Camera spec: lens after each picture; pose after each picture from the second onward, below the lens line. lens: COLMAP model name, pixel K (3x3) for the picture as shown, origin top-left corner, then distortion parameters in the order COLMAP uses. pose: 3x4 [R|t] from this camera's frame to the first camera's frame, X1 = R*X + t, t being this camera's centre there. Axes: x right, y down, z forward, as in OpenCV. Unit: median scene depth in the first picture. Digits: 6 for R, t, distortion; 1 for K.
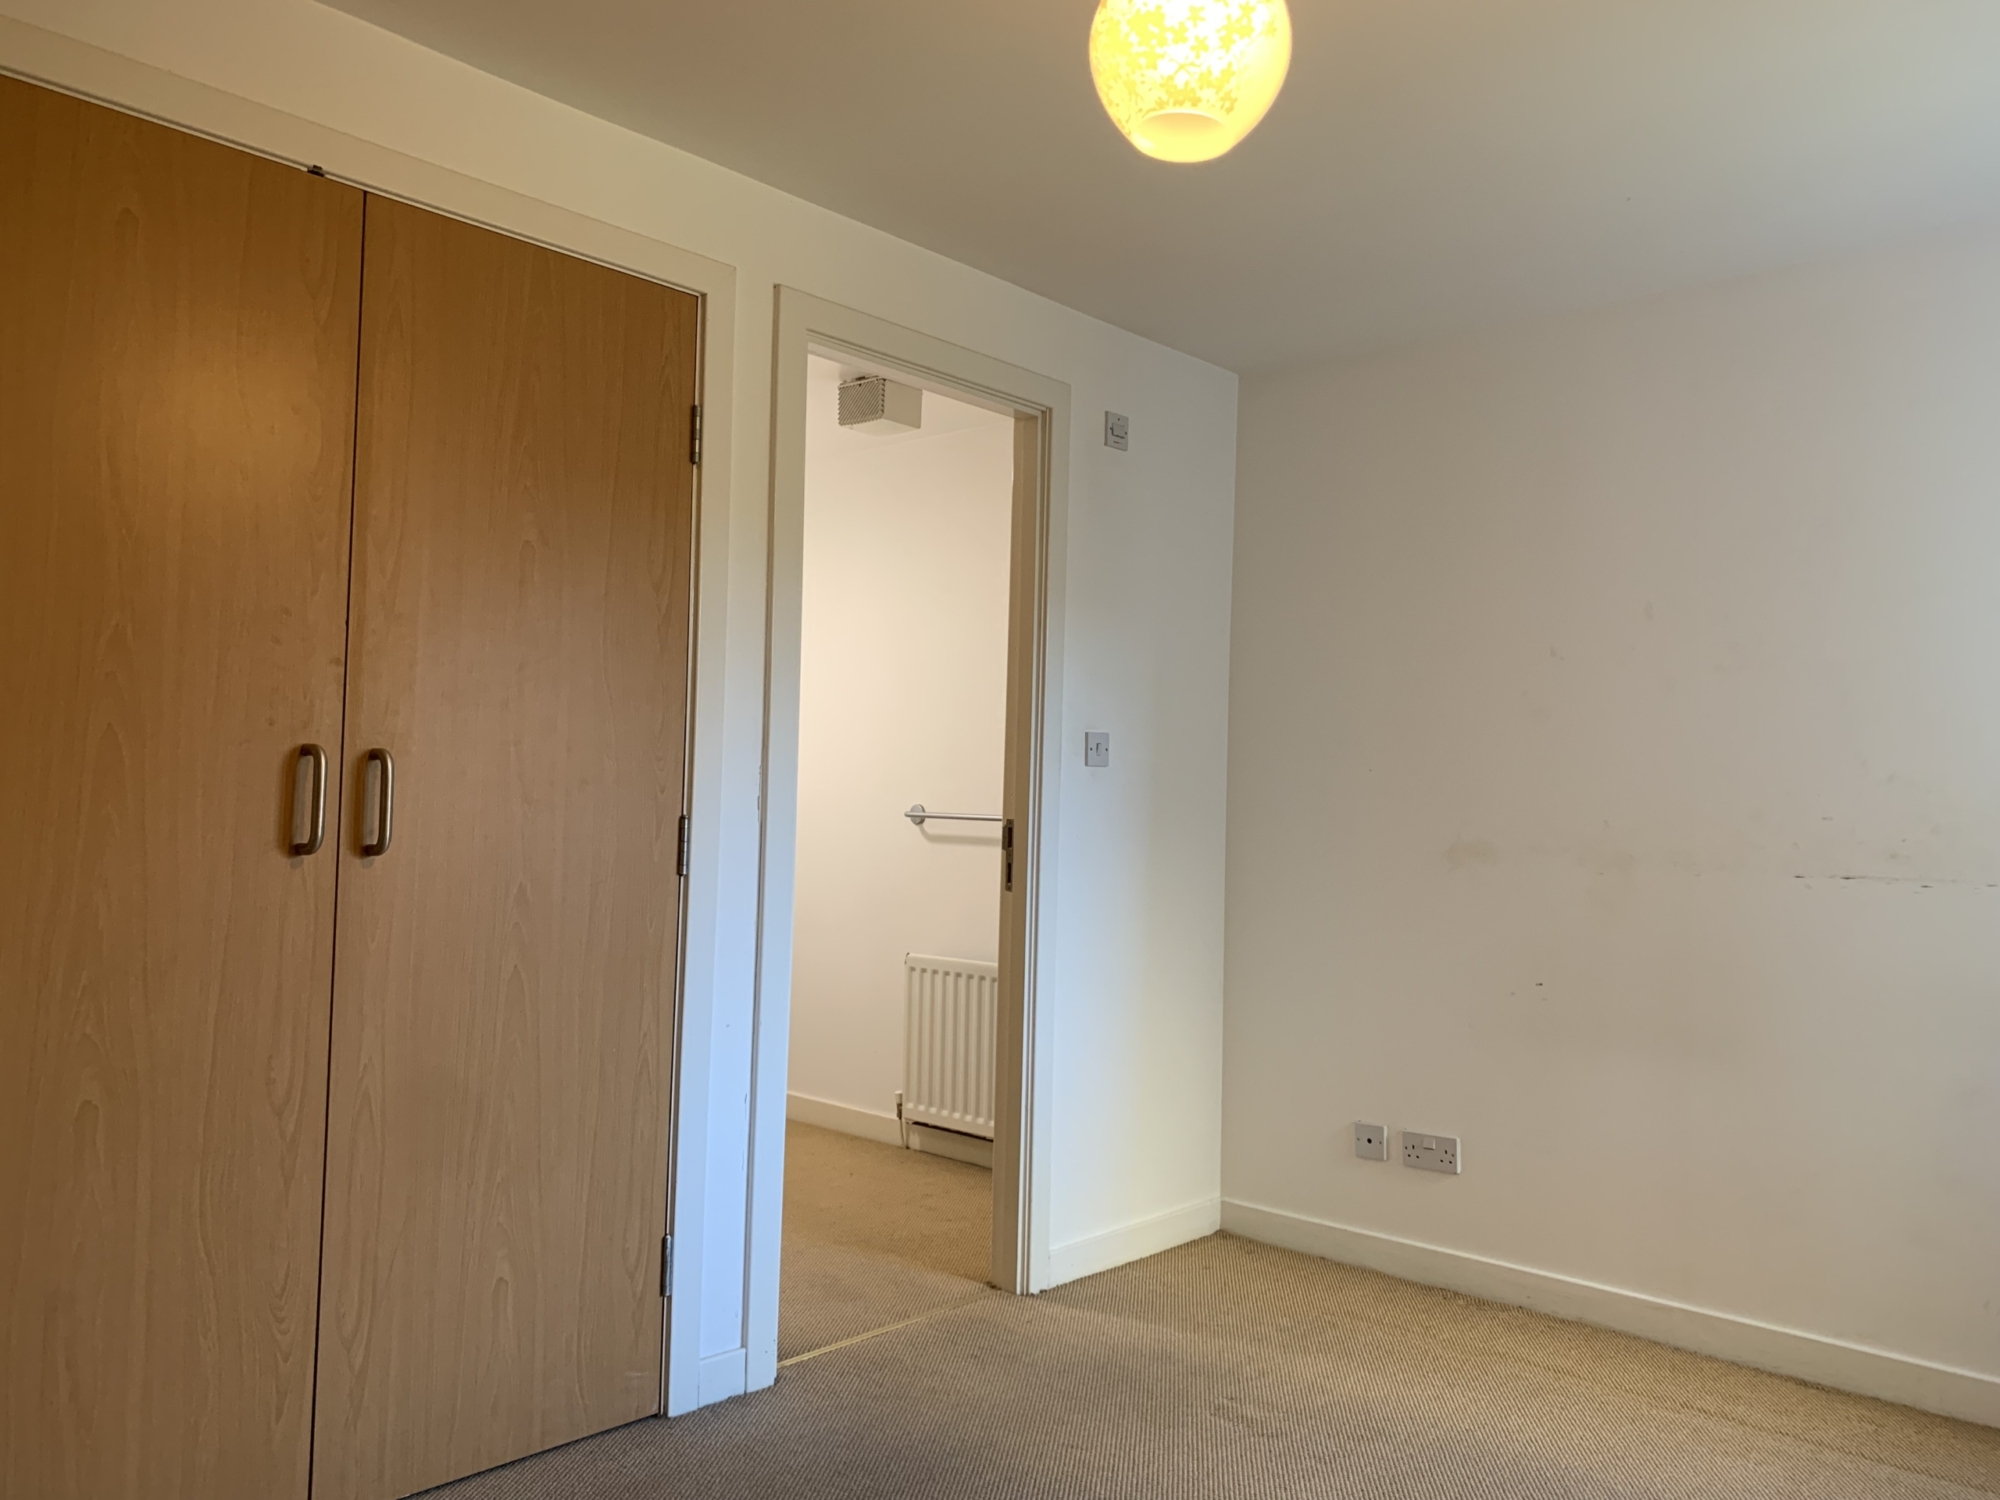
lens RADIAL K [[1557.2, 0, 1000.0], [0, 1557.2, 750.0], [0, 0, 1]] dist [0.005390, 0.005927]
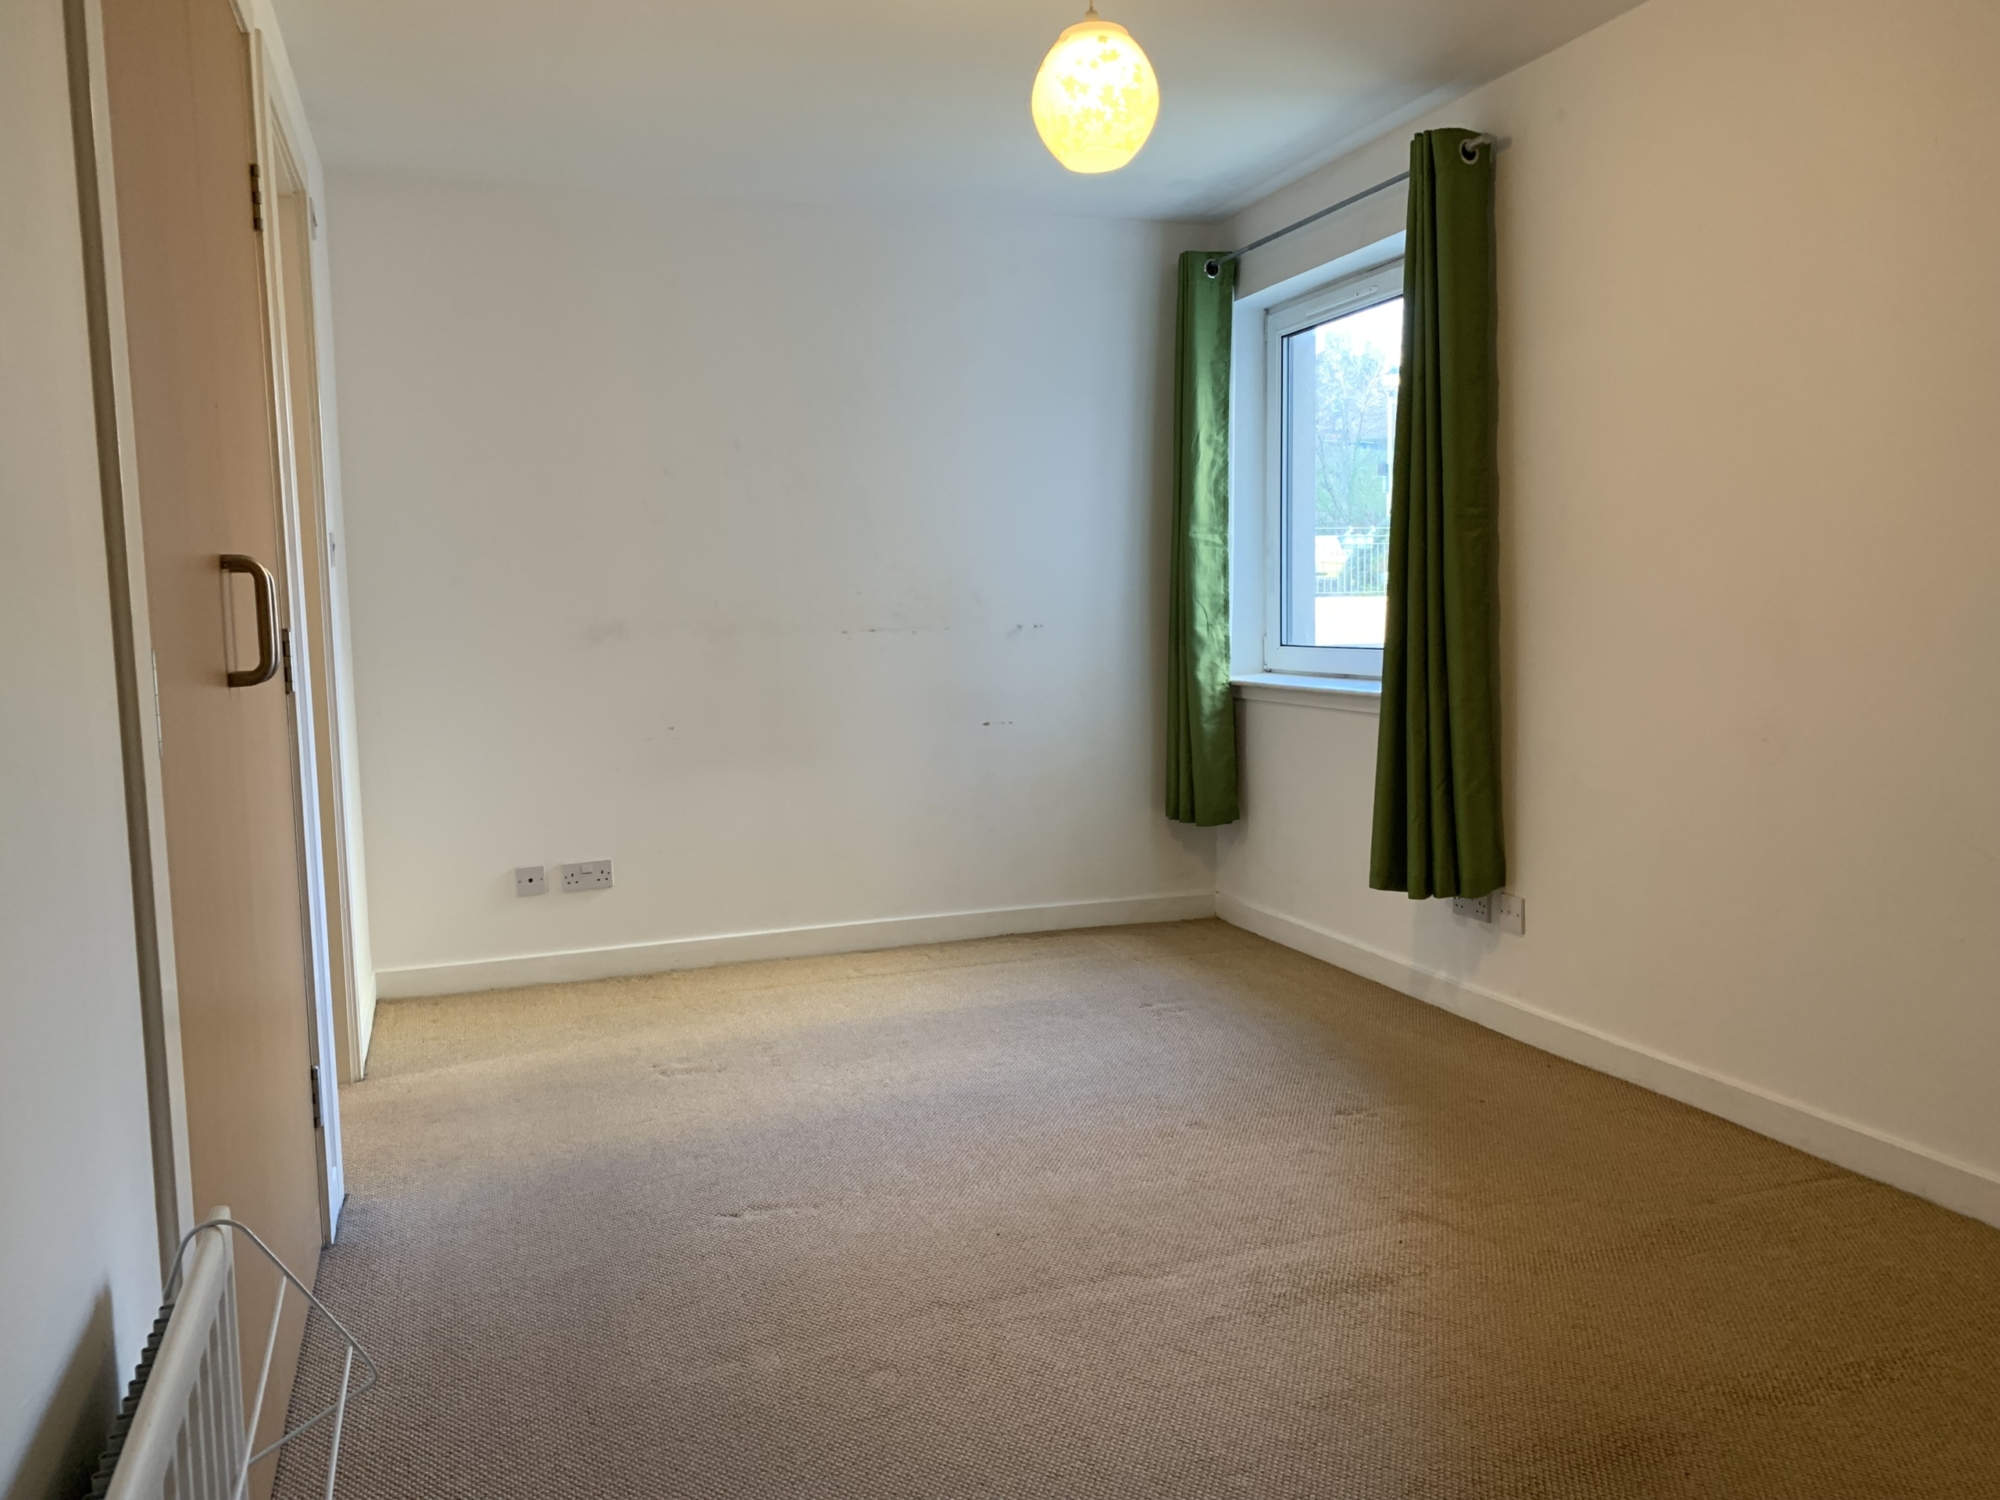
lens RADIAL K [[1537.1, 0, 1000.0], [0, 1537.1, 750.0], [0, 0, 1]] dist [0.003425, -0.004914]
pose [[0.444190, -0.122554, 0.887511, -0.687461], [0.004130, 0.990870, 0.134760, -0.005226], [-0.895923, -0.056193, 0.440640, 0.180202]]
